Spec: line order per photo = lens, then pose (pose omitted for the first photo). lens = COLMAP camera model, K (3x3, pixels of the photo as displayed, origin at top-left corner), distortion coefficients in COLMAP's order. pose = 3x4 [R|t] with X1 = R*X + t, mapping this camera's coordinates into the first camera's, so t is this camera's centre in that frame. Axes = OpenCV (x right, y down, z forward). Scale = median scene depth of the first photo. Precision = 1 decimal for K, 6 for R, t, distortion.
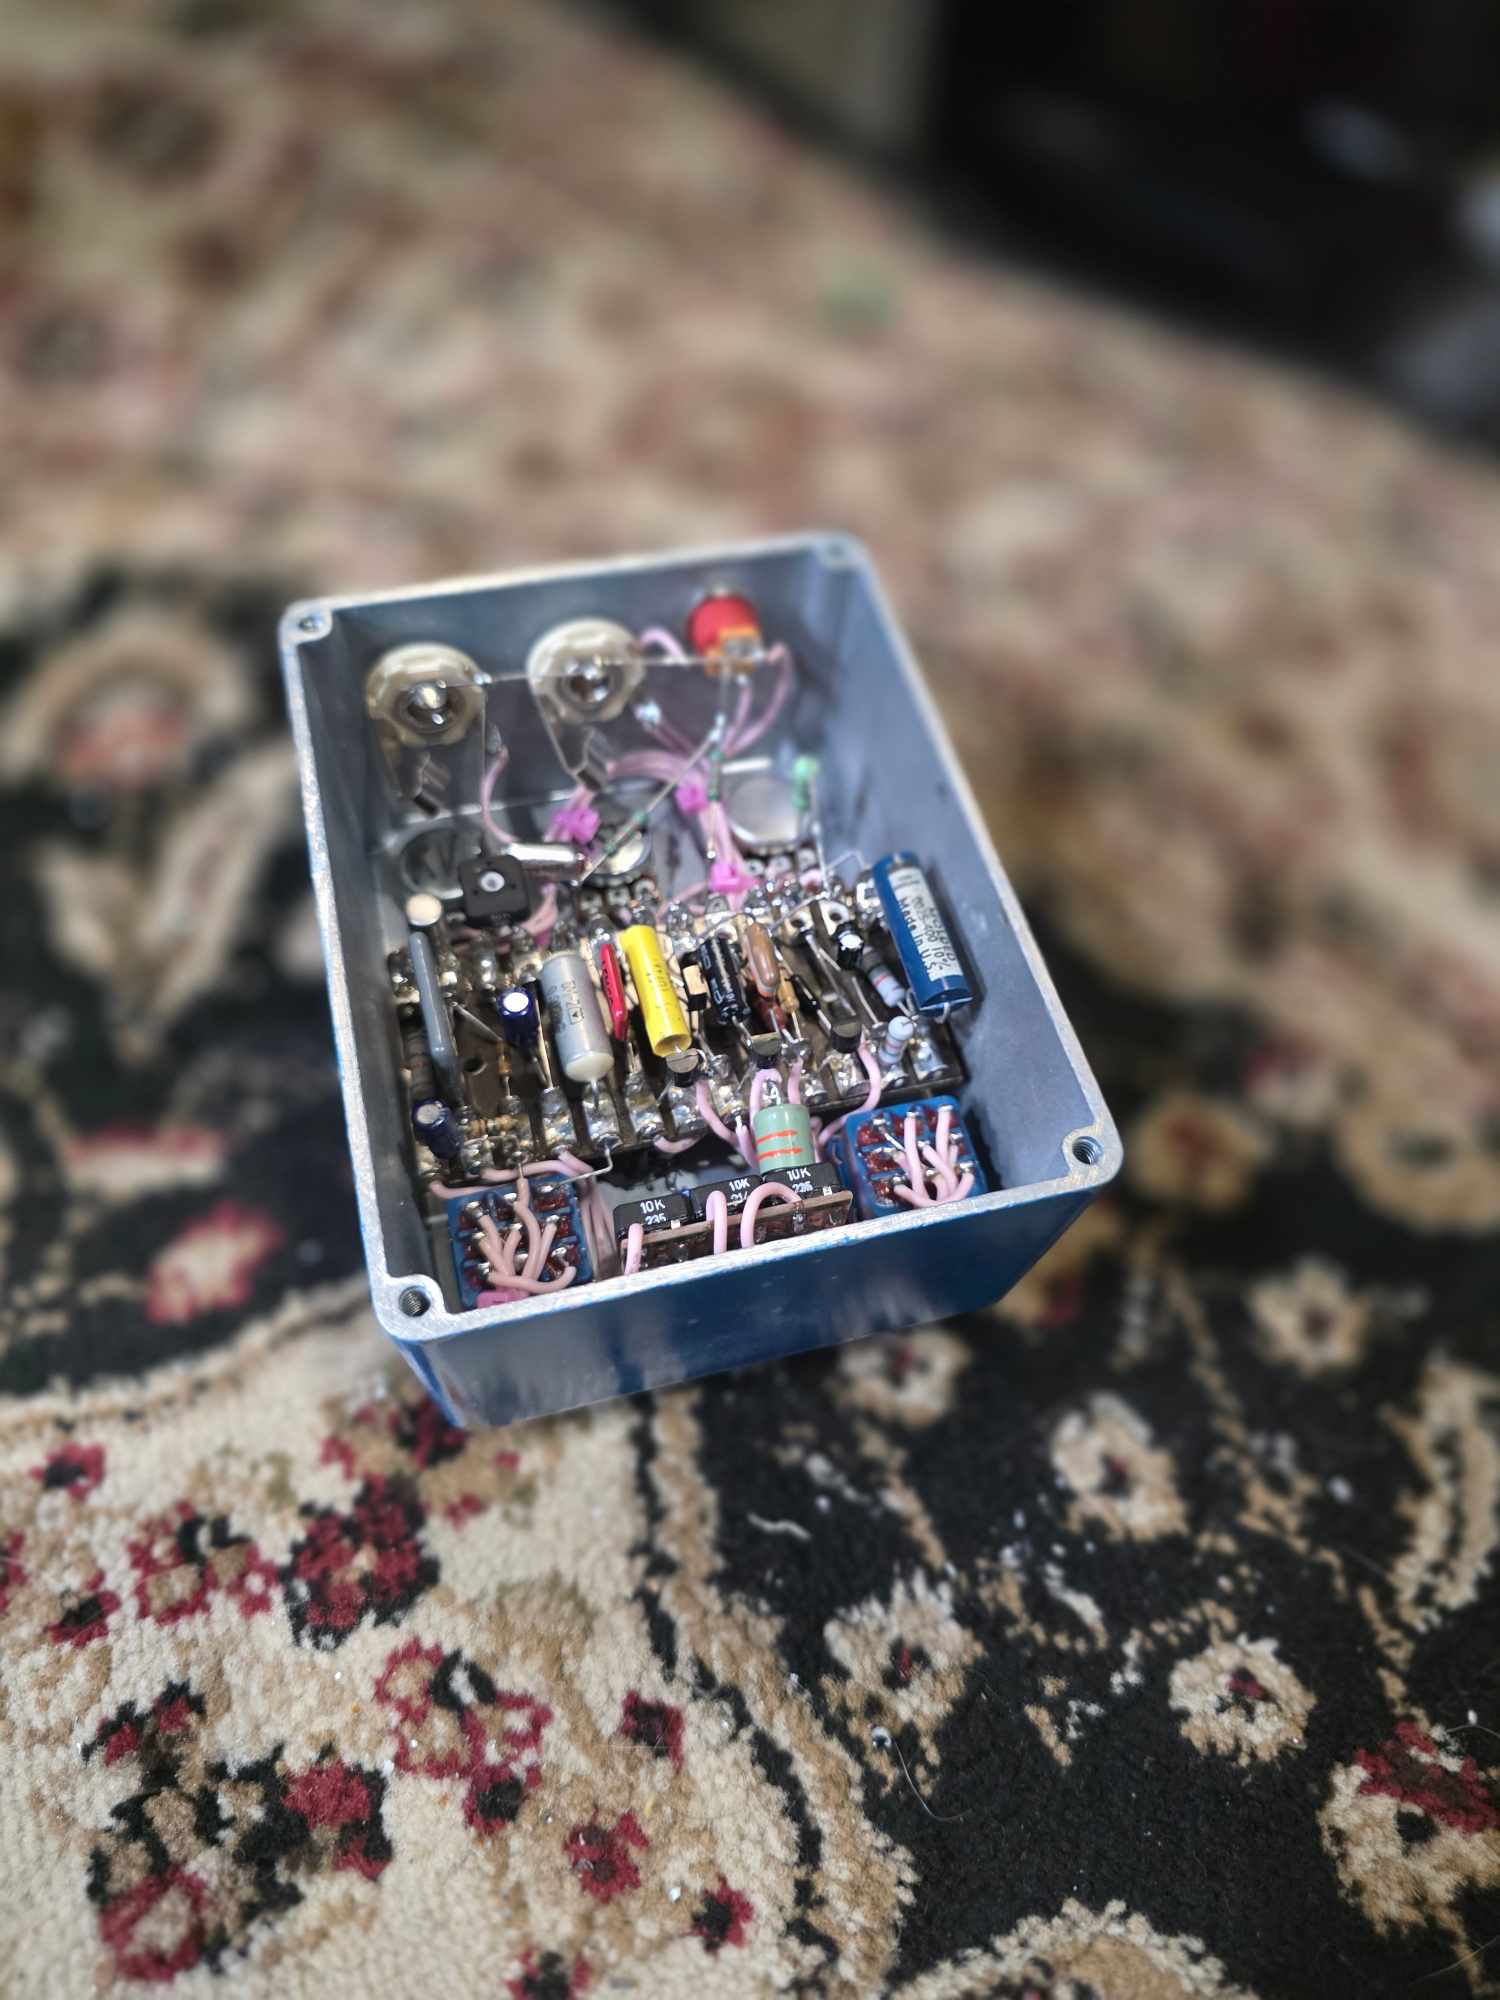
lens RADIAL K [[1425.8, 0, 764.5], [0, 1425.8, 1002.7], [0, 0, 1]] dist [-0.026266, 0.006601]
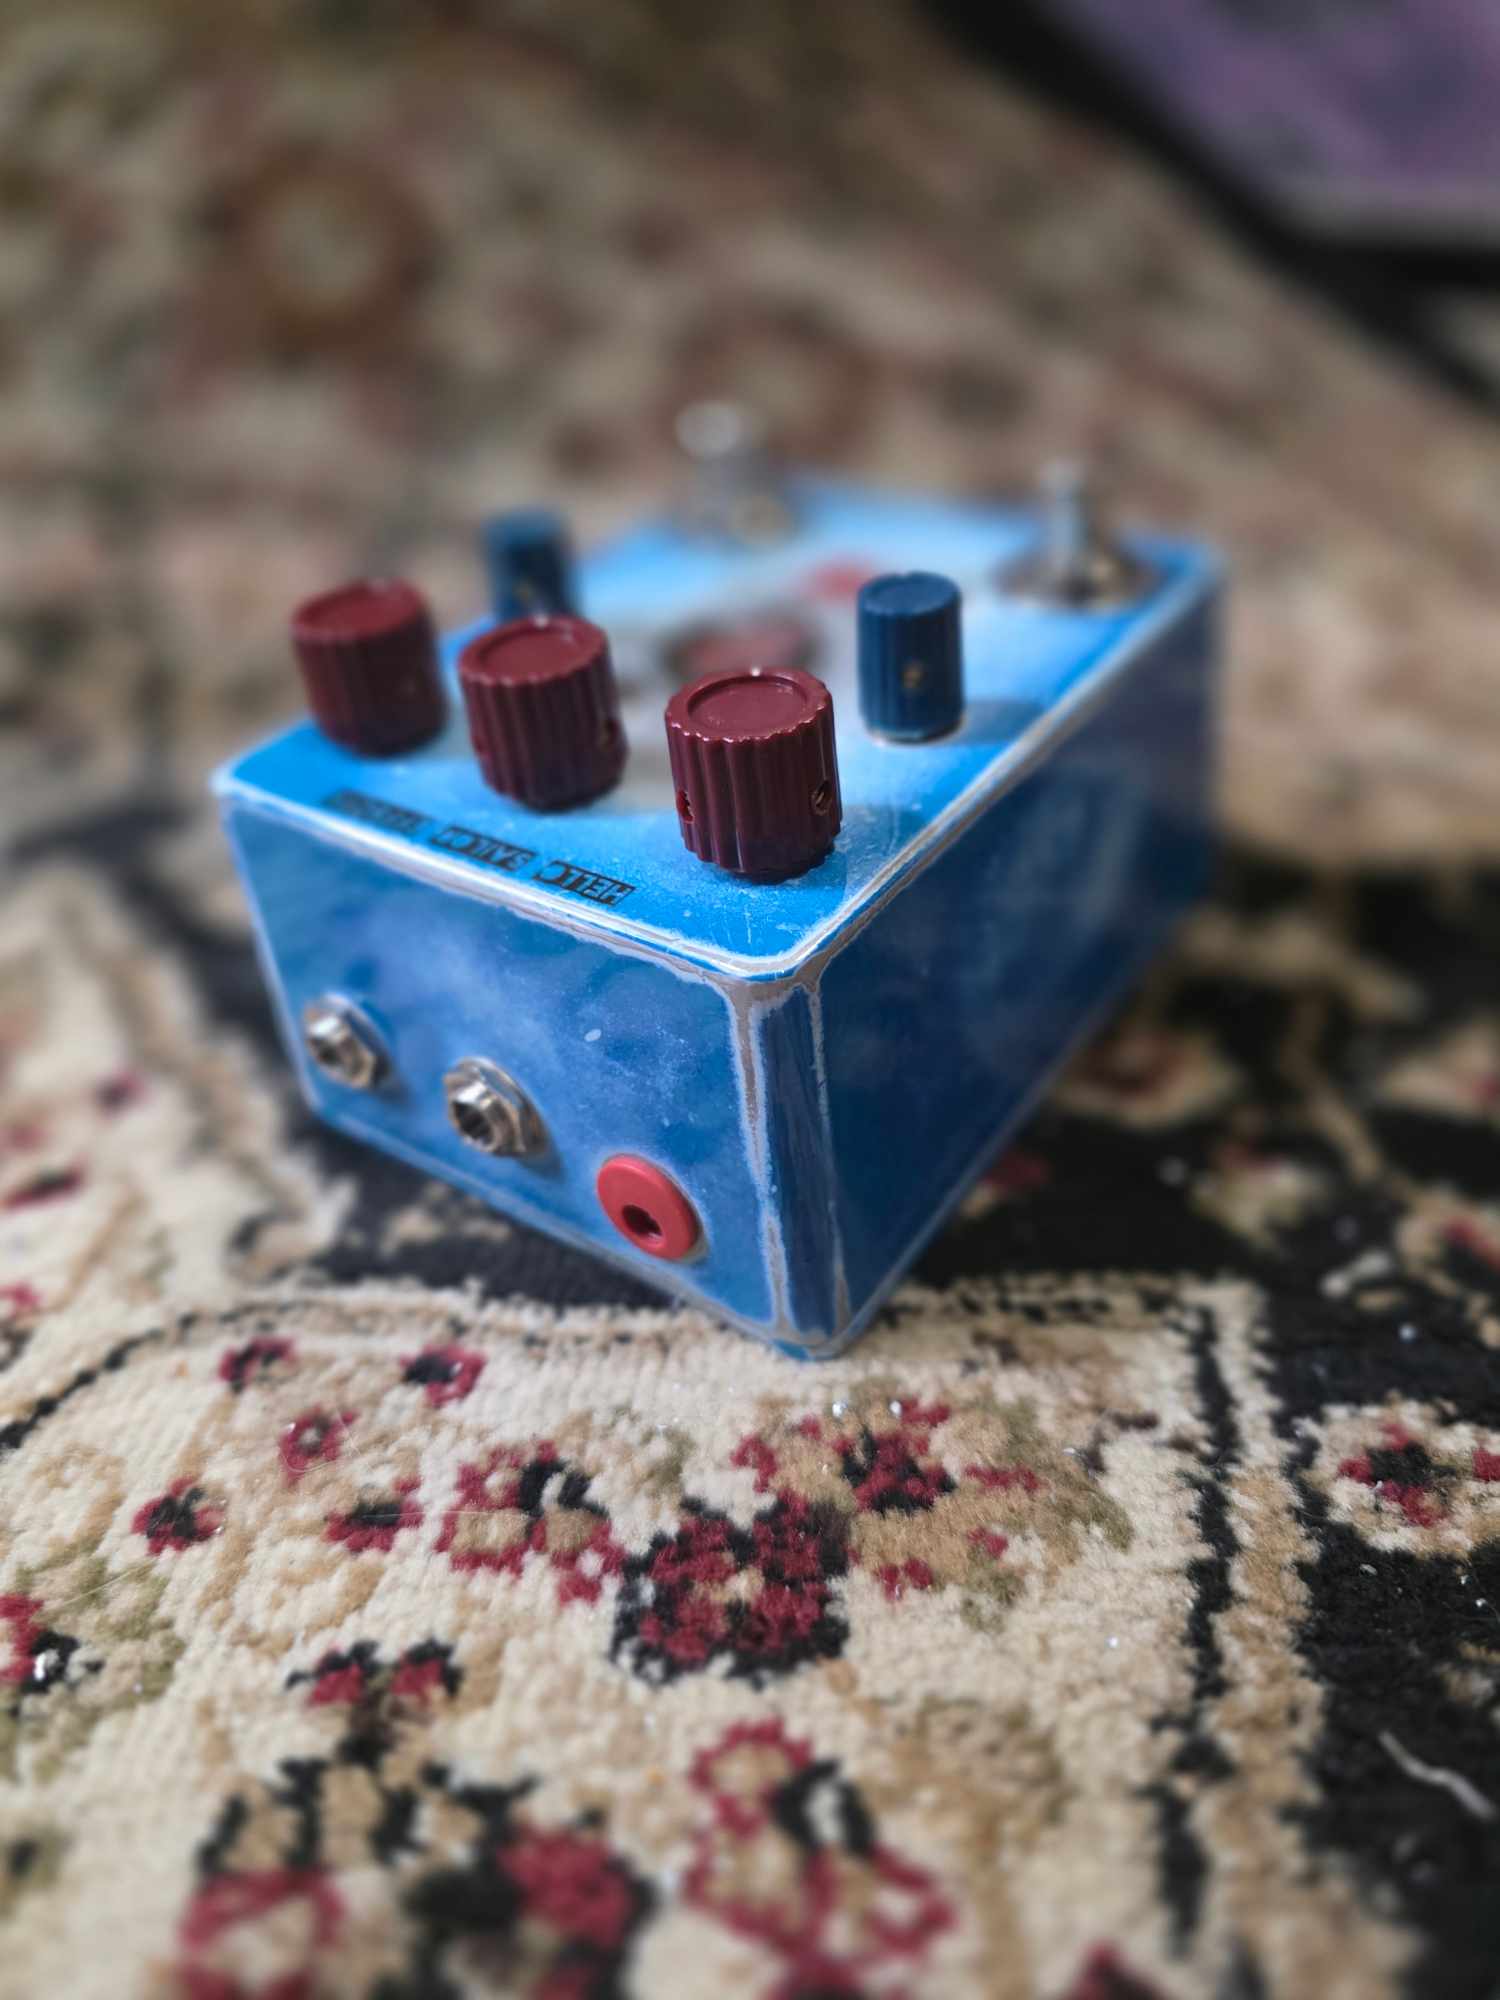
lens RADIAL K [[1448.9, 0, 756.8], [0, 1448.9, 1004.0], [0, 0, 1]] dist [-0.044927, 0.003524]
pose [[0.887341, 0.158140, -0.433148, -0.033789], [-0.326619, 0.878630, -0.348323, 0.398668], [0.325493, 0.450555, 0.831297, 0.340215]]
